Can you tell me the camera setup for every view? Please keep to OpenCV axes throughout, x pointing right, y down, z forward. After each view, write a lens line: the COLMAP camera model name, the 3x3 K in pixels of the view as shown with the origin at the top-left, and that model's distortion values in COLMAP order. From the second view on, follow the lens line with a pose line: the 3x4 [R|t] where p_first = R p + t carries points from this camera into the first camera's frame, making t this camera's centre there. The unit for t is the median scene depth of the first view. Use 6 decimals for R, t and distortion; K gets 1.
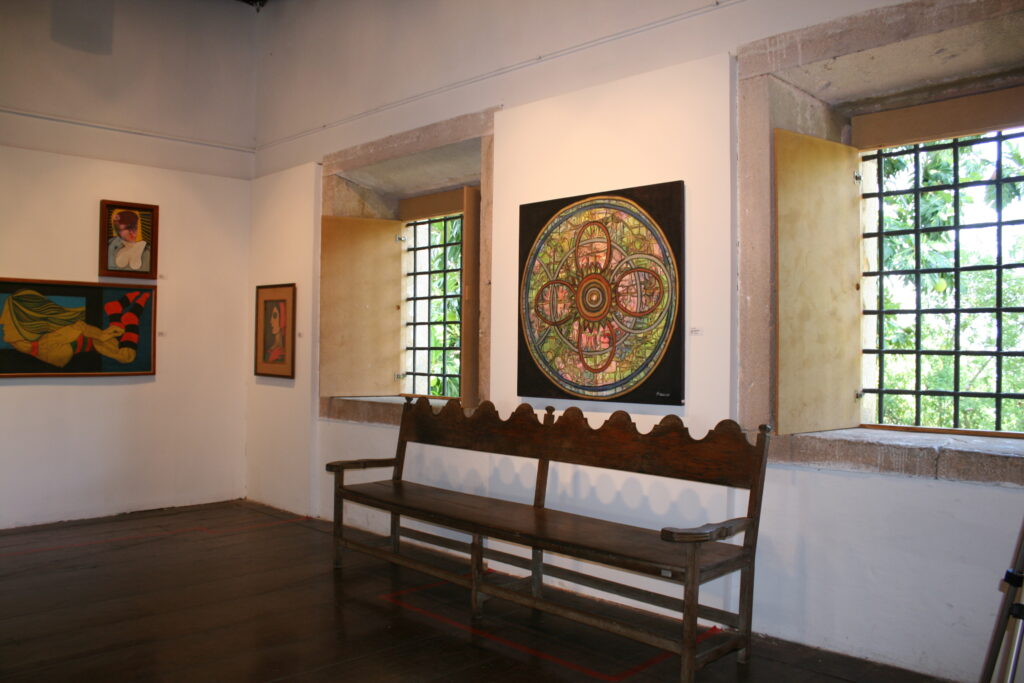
lens RADIAL K [[843.6, 0, 512.0], [0, 843.6, 341.5], [0, 0, 1]] dist [-0.158887, 0.145154]
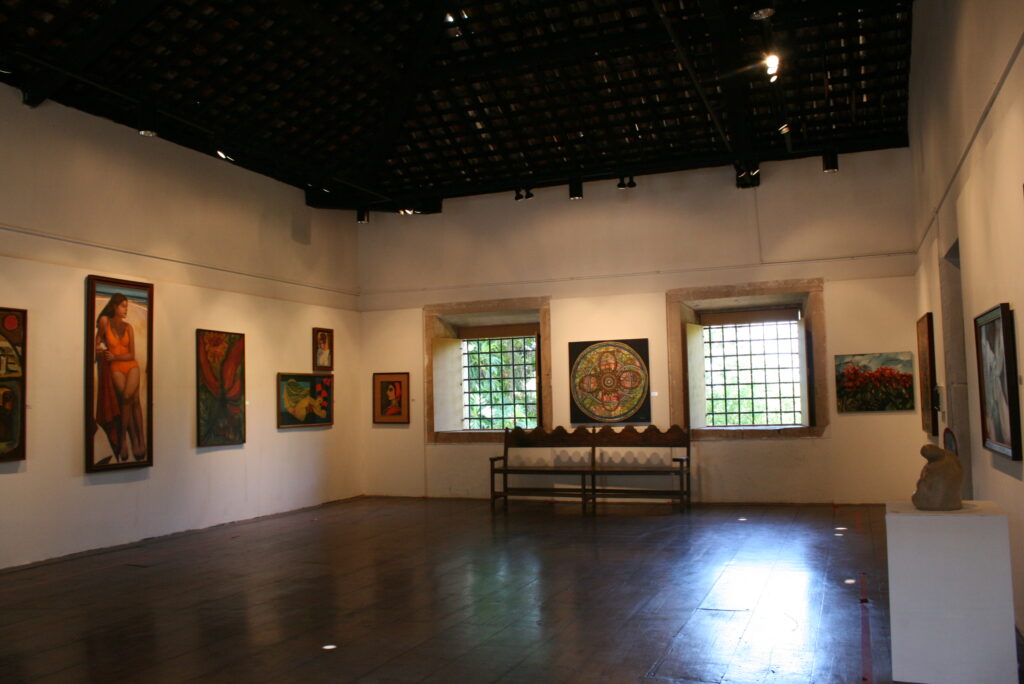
lens RADIAL K [[843.6, 0, 512.0], [0, 843.6, 342.0], [0, 0, 1]] dist [-0.158887, 0.145154]
pose [[0.916489, -0.002203, 0.400053, -1.071380], [0.027335, 0.997993, -0.057127, -0.031672], [-0.399124, 0.063292, 0.914710, -1.090992]]
